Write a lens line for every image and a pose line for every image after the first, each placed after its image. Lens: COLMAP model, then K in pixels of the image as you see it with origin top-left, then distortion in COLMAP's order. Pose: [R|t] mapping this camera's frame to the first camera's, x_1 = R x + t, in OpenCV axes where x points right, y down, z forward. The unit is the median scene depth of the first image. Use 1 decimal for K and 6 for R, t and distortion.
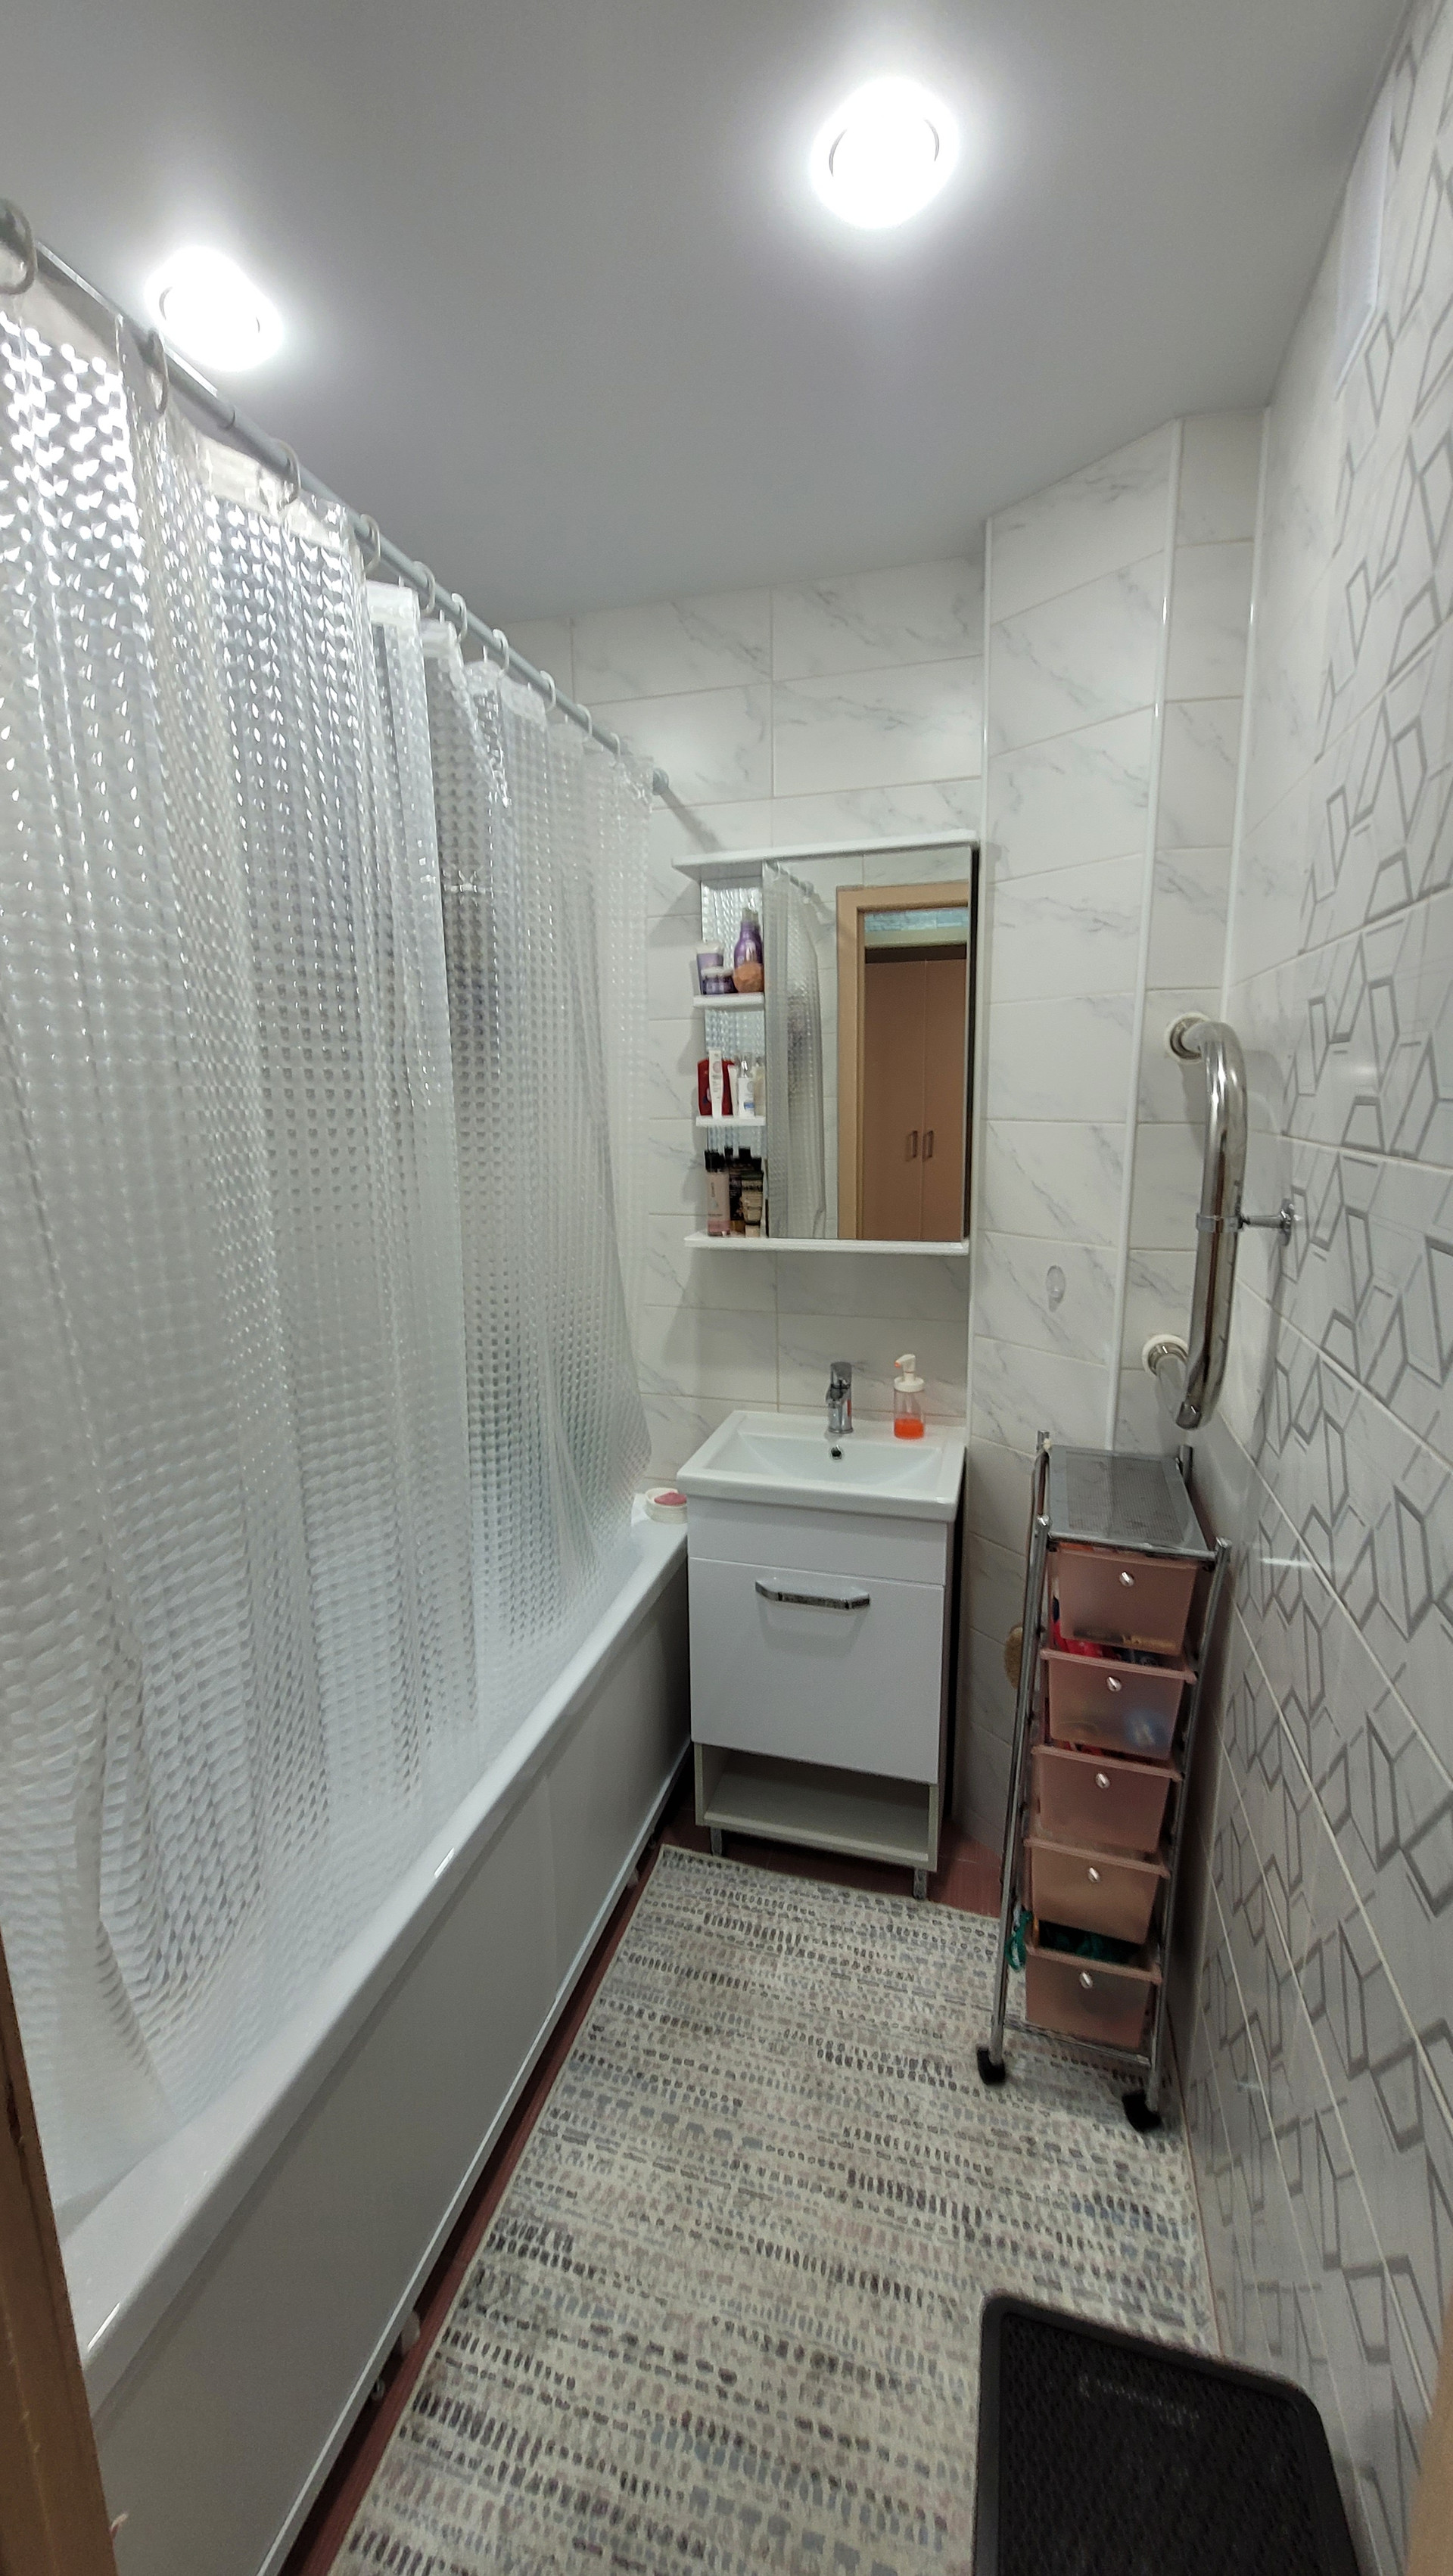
lens RADIAL K [[1018.6, 0, 718.1], [0, 1018.6, 1296.7], [0, 0, 1]] dist [0.001980, -0.000251]
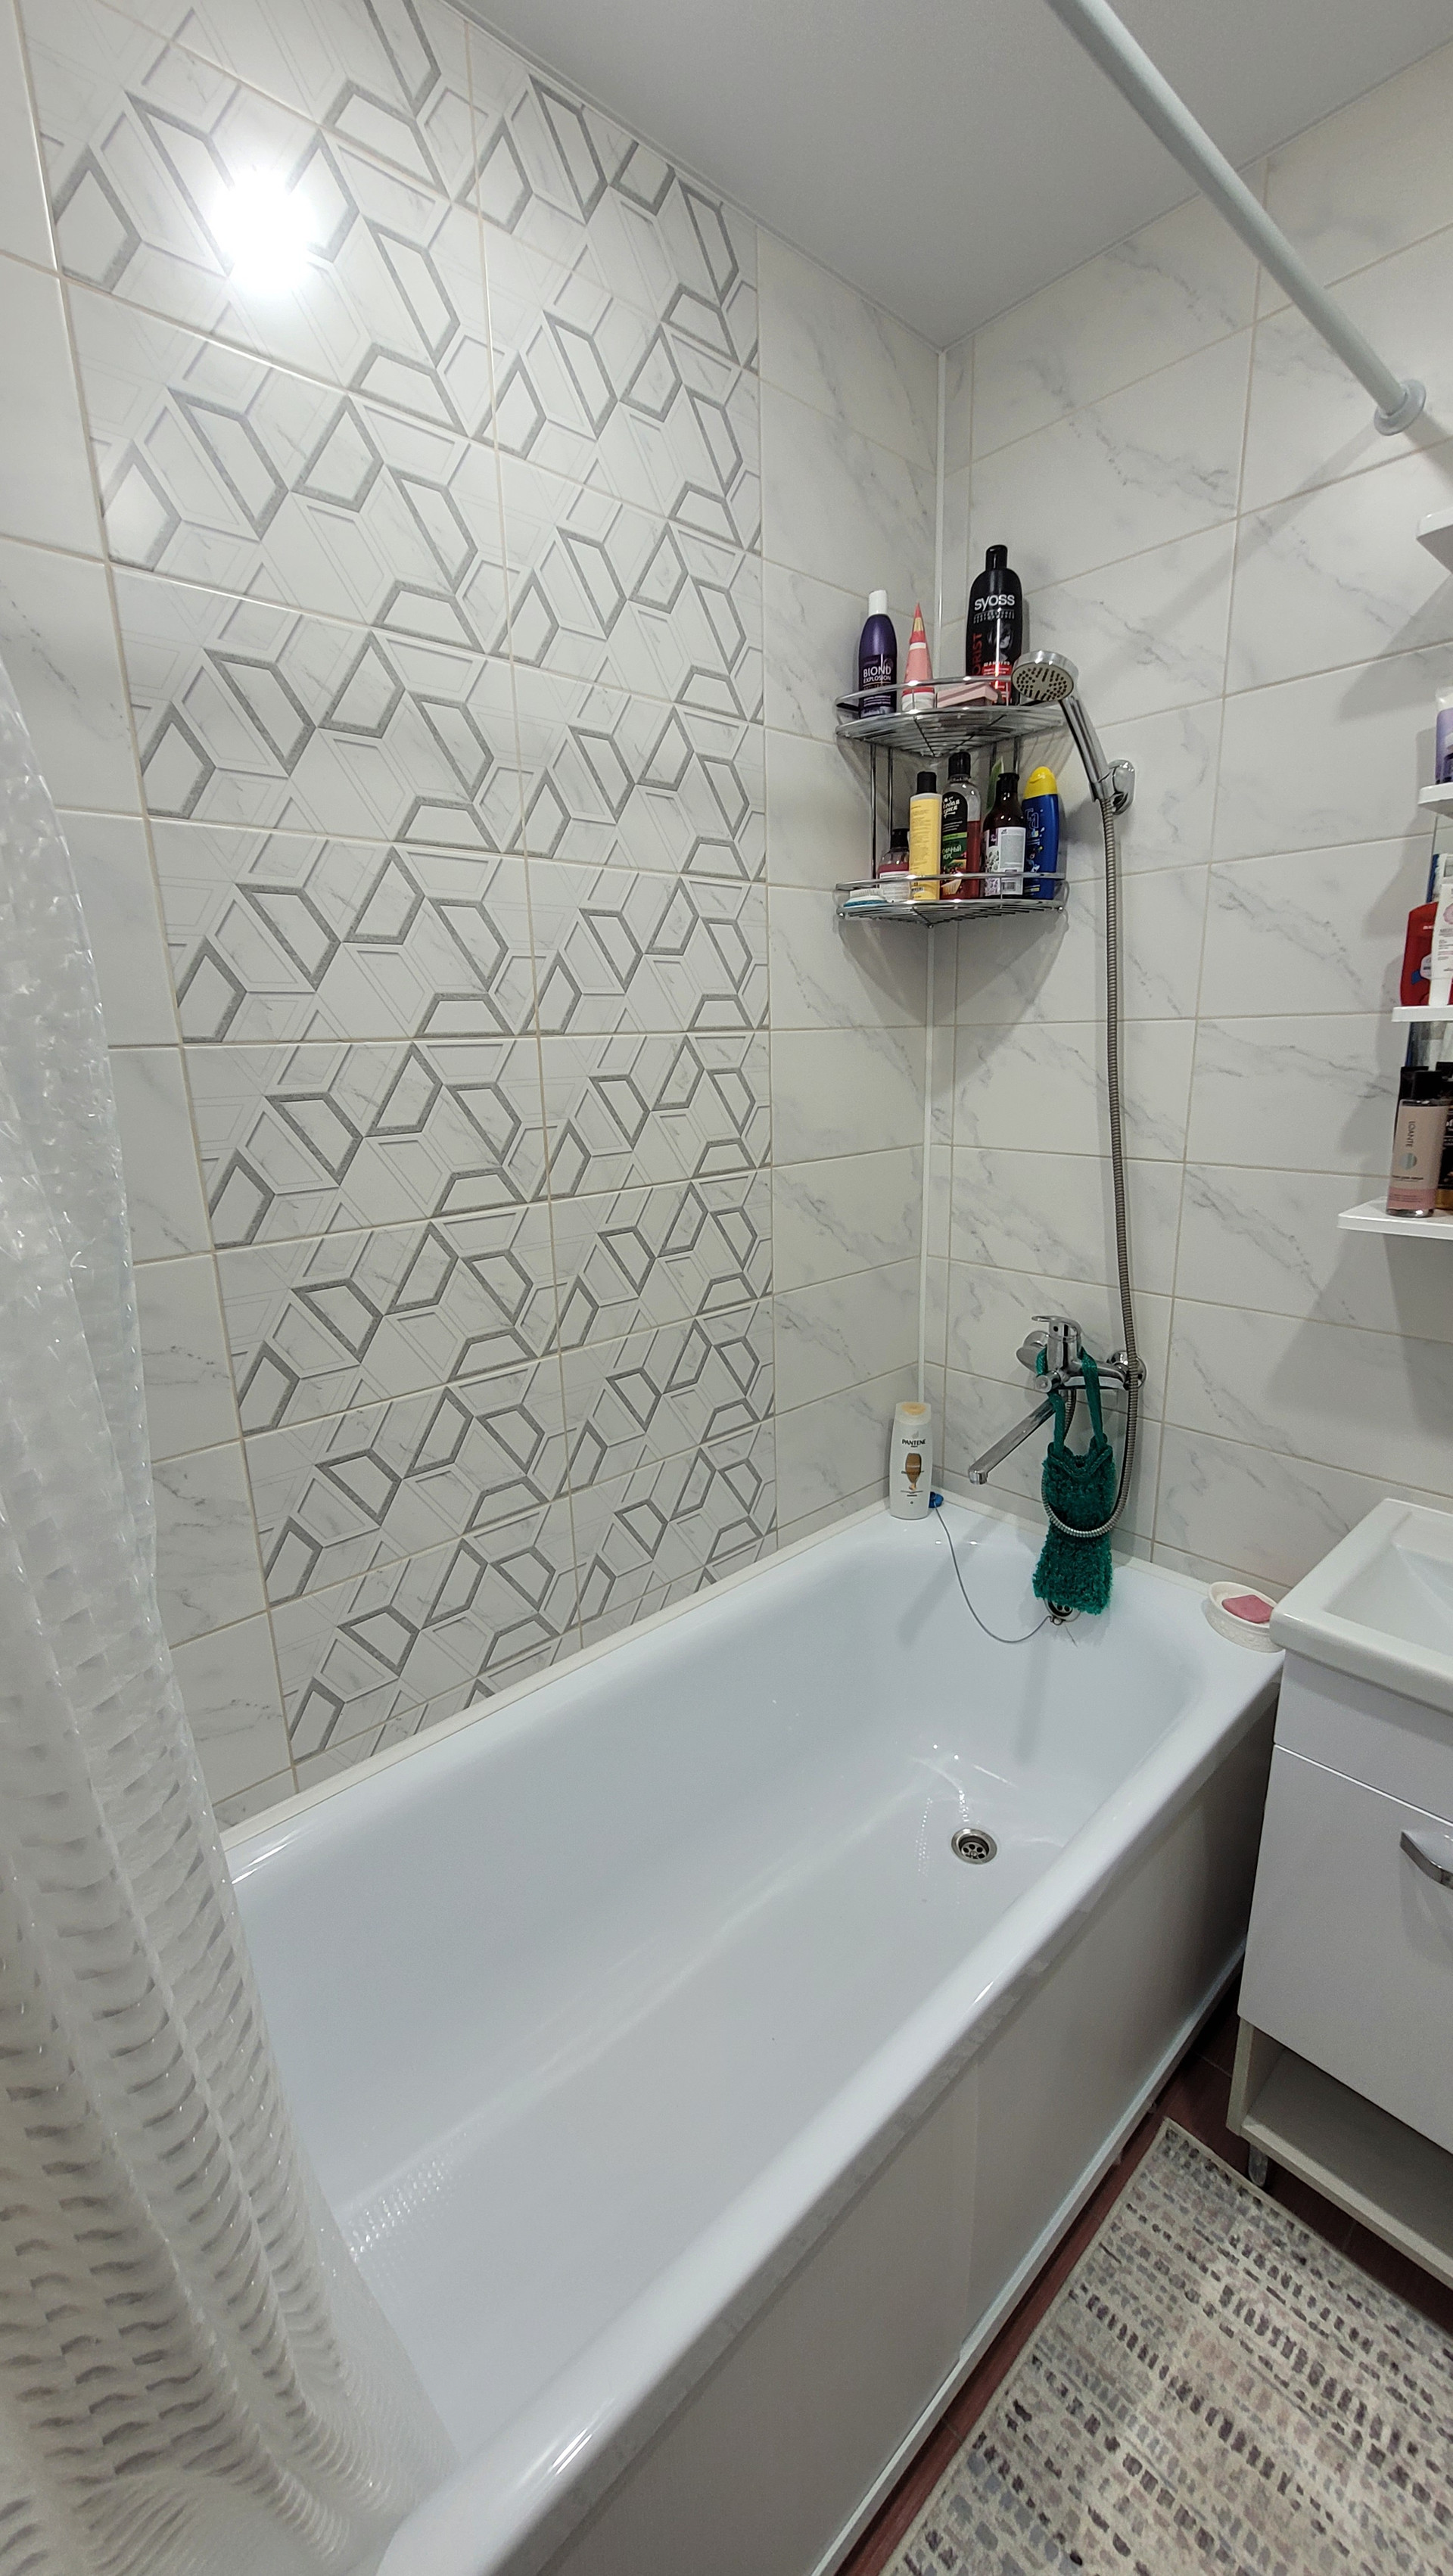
lens RADIAL K [[1018.6, 0, 718.1], [0, 1018.6, 1296.7], [0, 0, 1]] dist [0.001980, -0.000251]
pose [[0.852472, 0.124964, -0.507617, -0.034230], [-0.091406, 0.991681, 0.090625, -0.030882], [0.514719, -0.030856, 0.856804, 0.301173]]
